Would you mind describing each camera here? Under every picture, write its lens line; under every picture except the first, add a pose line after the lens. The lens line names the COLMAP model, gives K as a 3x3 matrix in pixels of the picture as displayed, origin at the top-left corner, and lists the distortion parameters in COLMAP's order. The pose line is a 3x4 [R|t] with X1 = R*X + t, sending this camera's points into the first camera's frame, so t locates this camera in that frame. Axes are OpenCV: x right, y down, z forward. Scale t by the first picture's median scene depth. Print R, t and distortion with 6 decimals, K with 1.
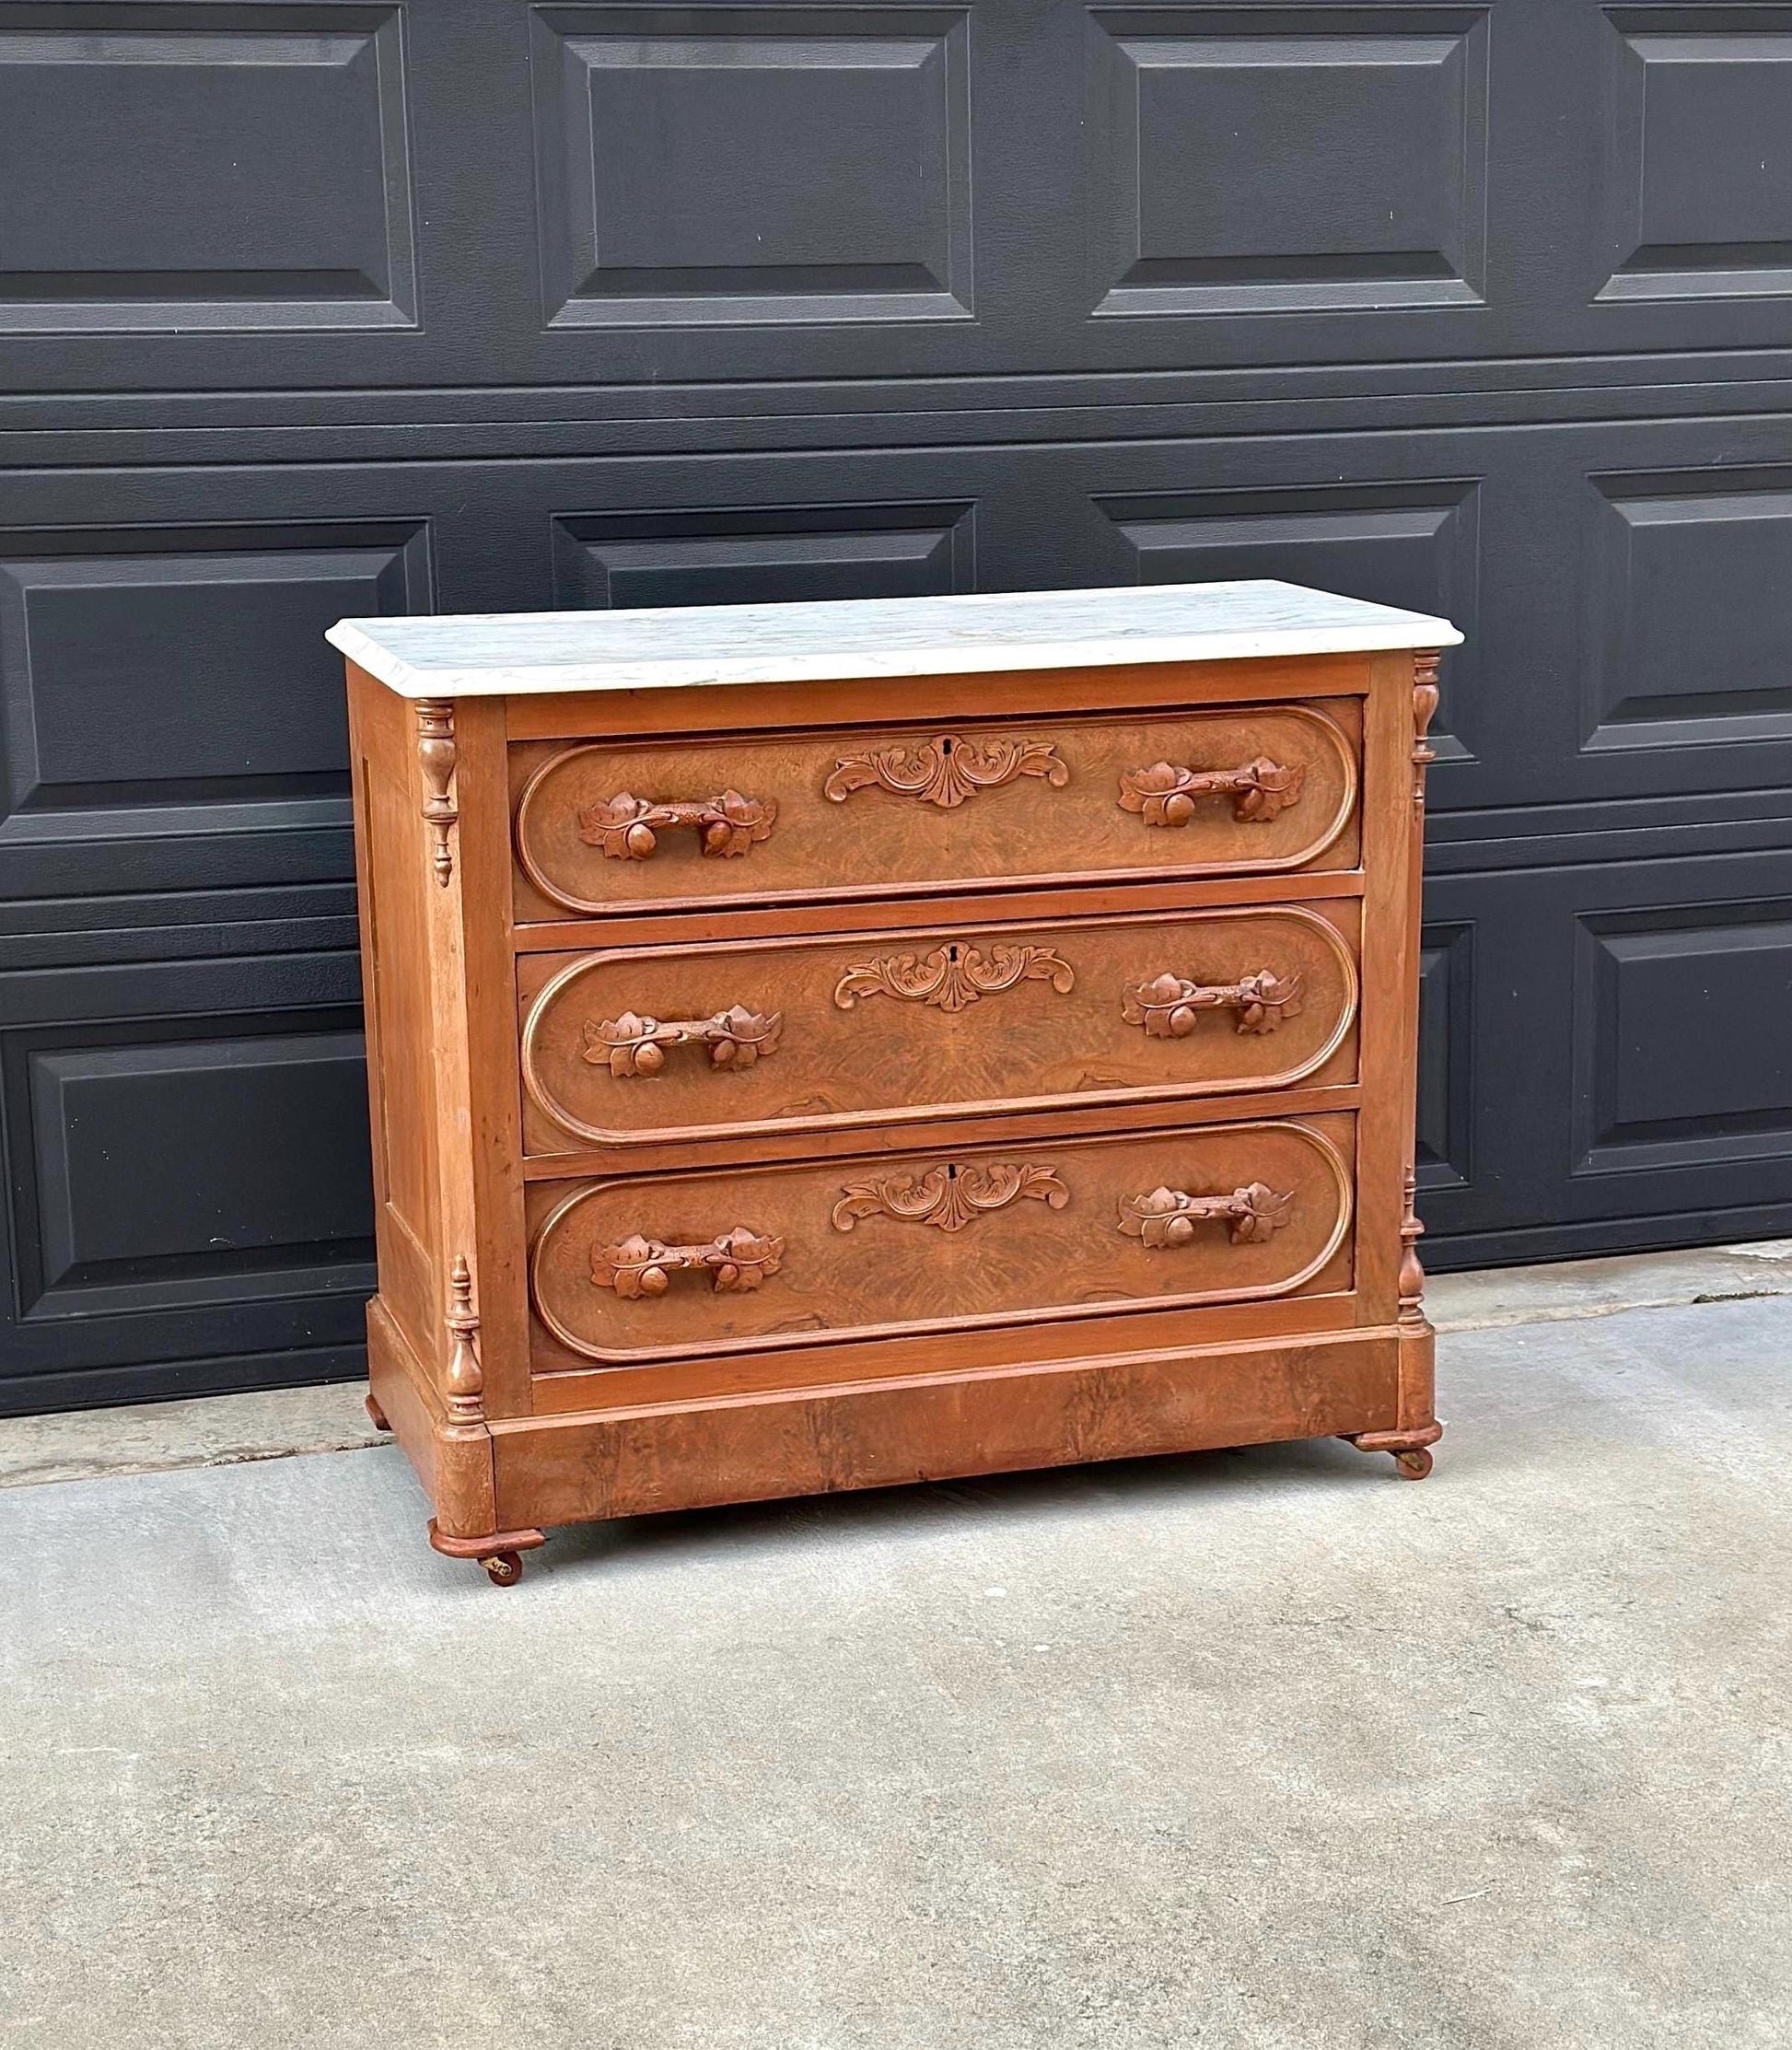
lens RADIAL K [[3568.0, 0, 898.5], [0, 3568.0, 1159.0], [0, 0, 1]] dist [0.108652, -0.058538]
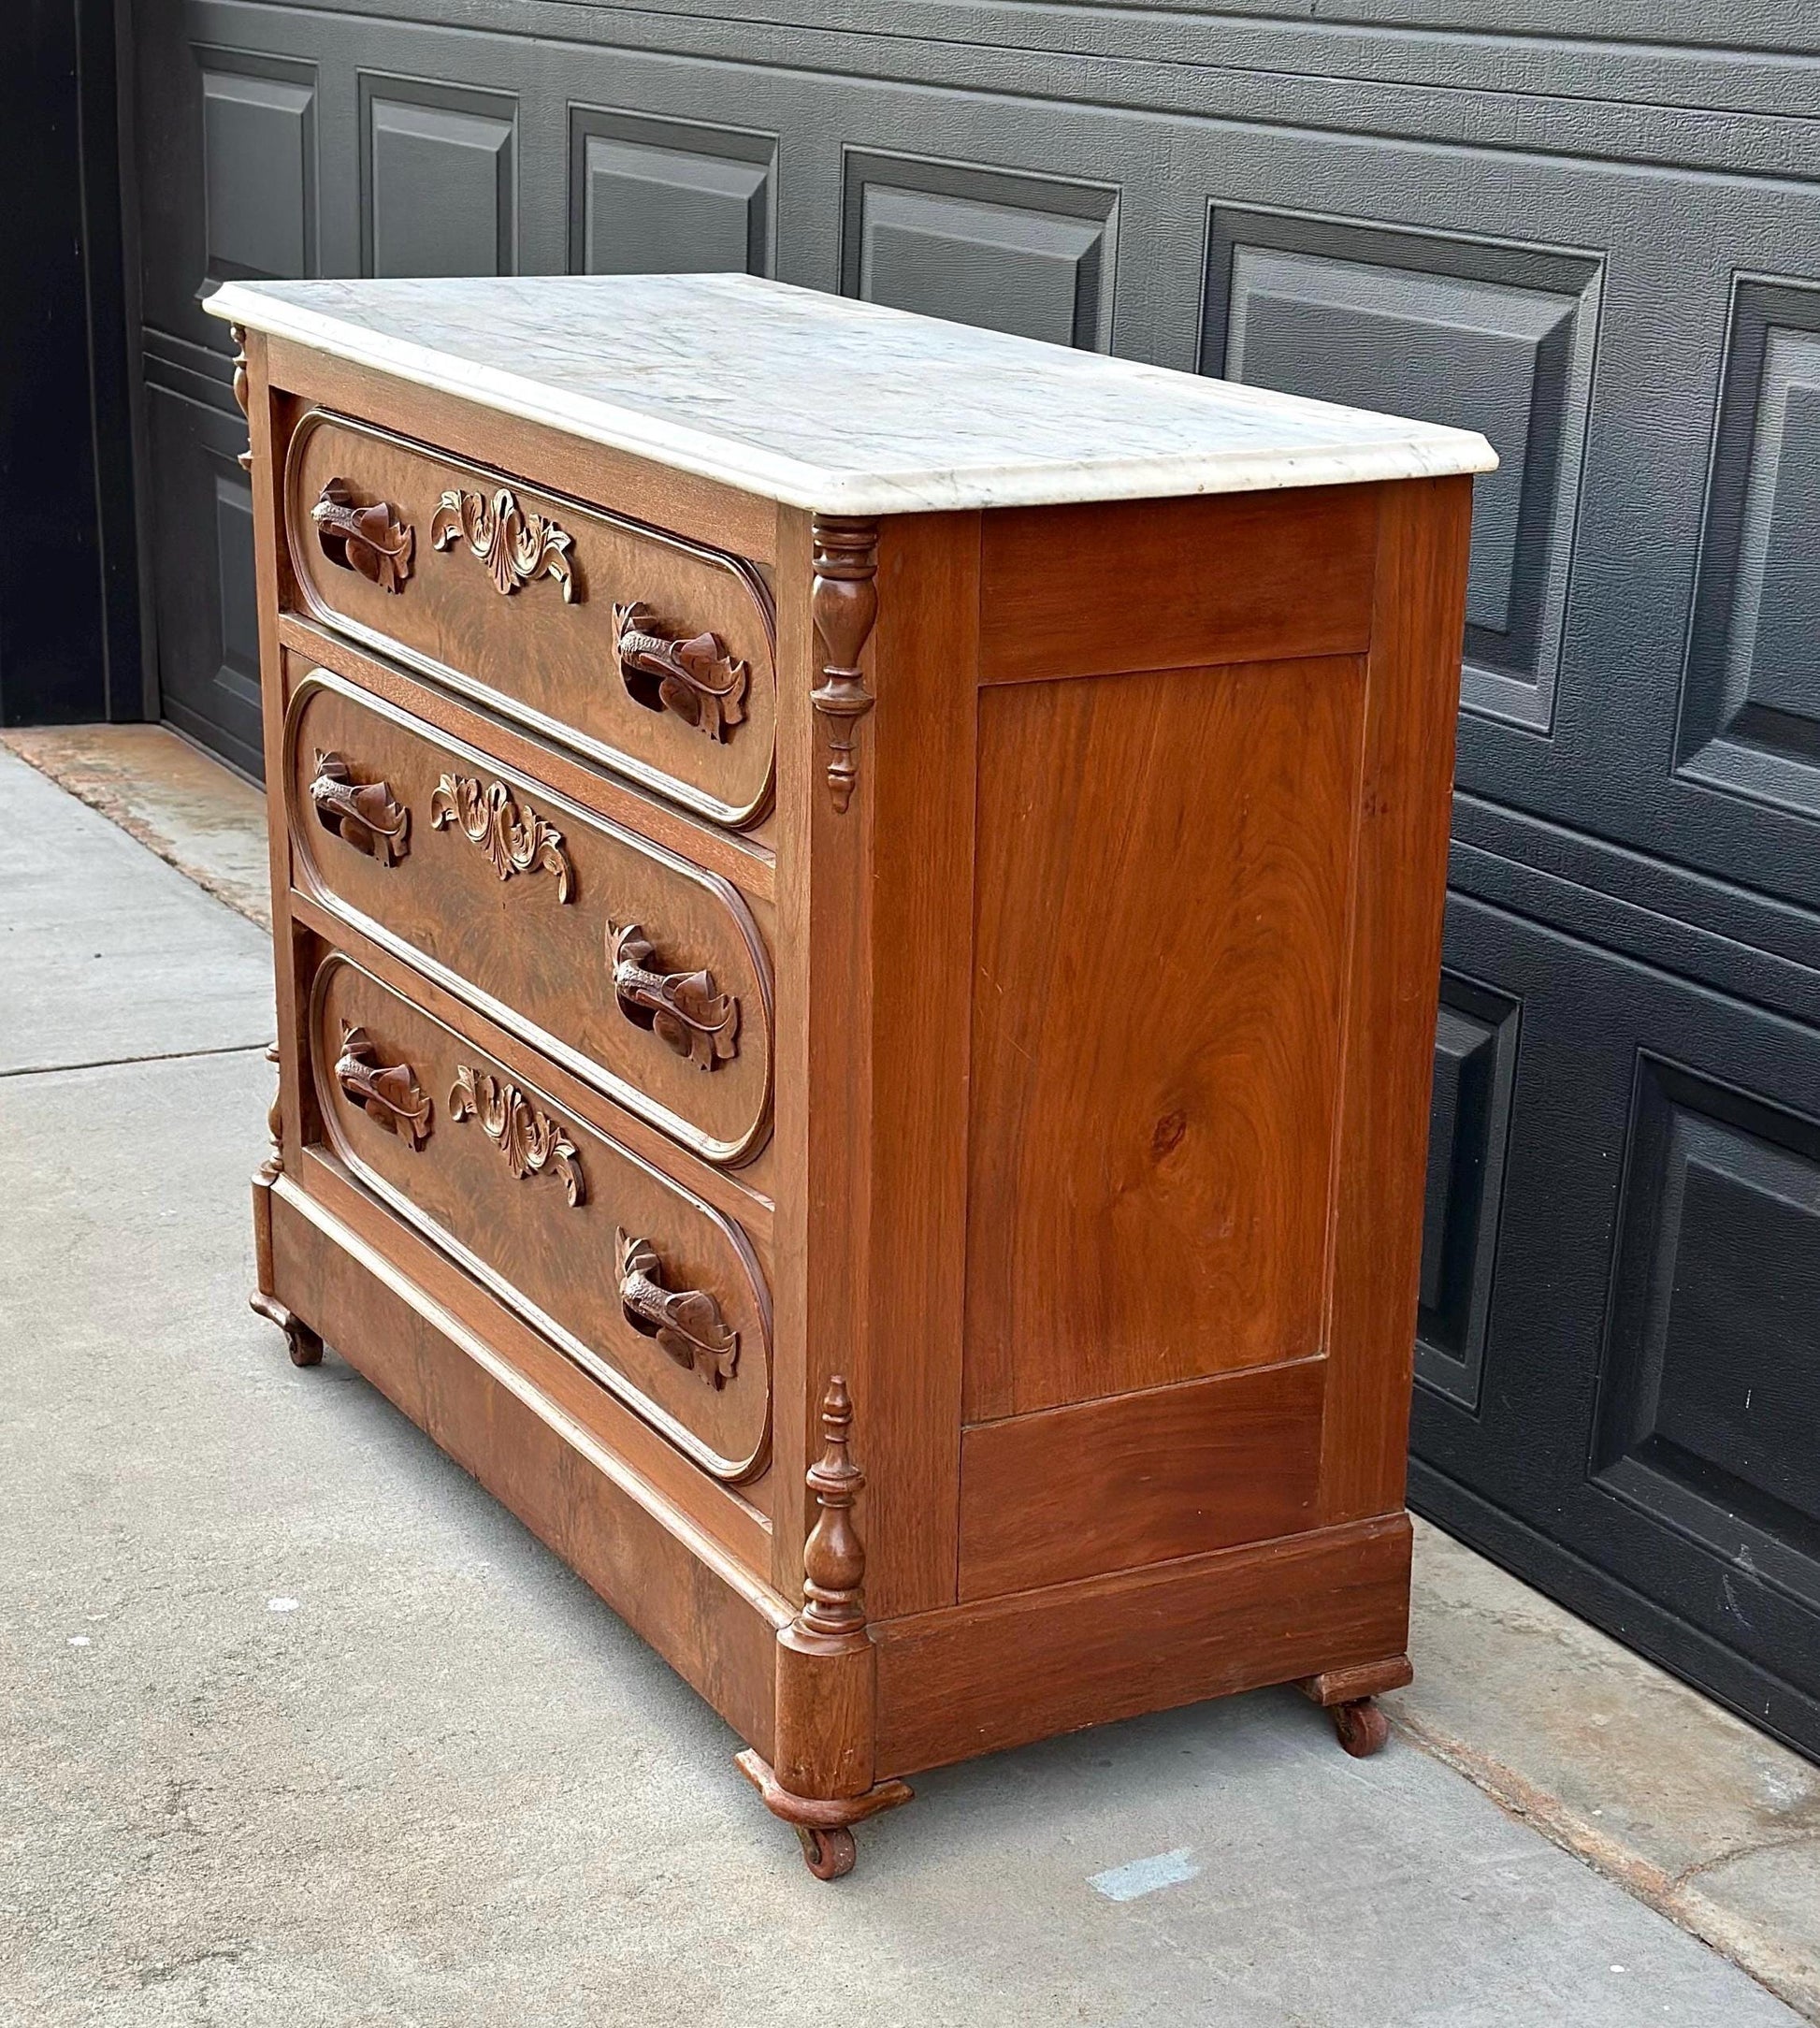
lens RADIAL K [[3679.7, 0, 910.6], [0, 3679.7, 1306.5], [0, 0, 1]] dist [0.018949, 0.104669]
pose [[0.203054, 0.367616, -0.907540, 0.736182], [-0.274220, 0.911109, 0.307707, -0.213254], [0.939985, 0.186385, 0.285812, 0.873321]]
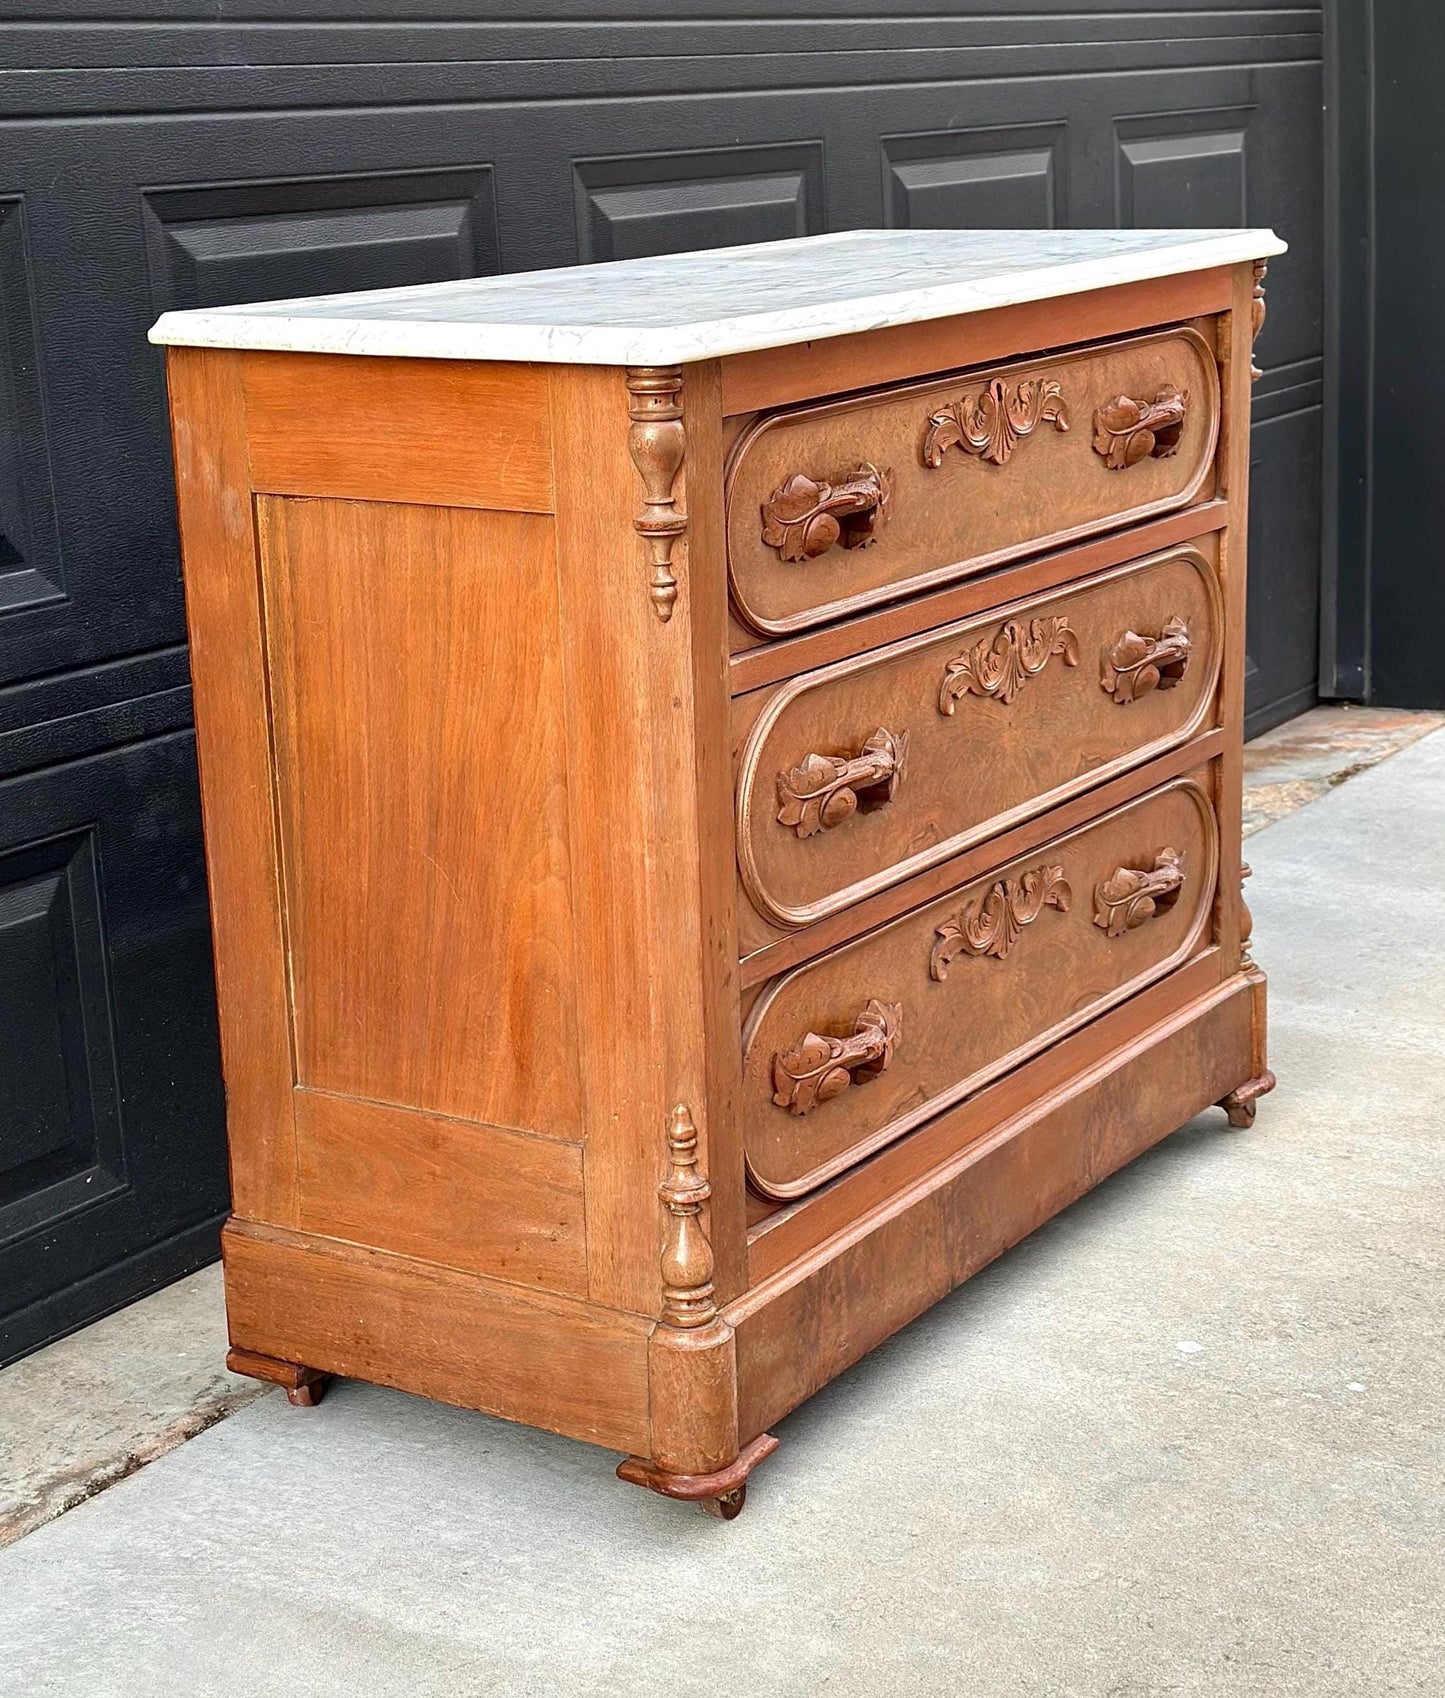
lens RADIAL K [[2932.2, 0, 722.5], [0, 2932.2, 849.0], [0, 0, 1]] dist [0.142598, -0.073765]
pose [[0.769055, -0.176617, 0.614296, -0.474988], [0.185615, 0.981361, 0.049776, -0.054459], [-0.611638, 0.075742, 0.787504, 0.483520]]
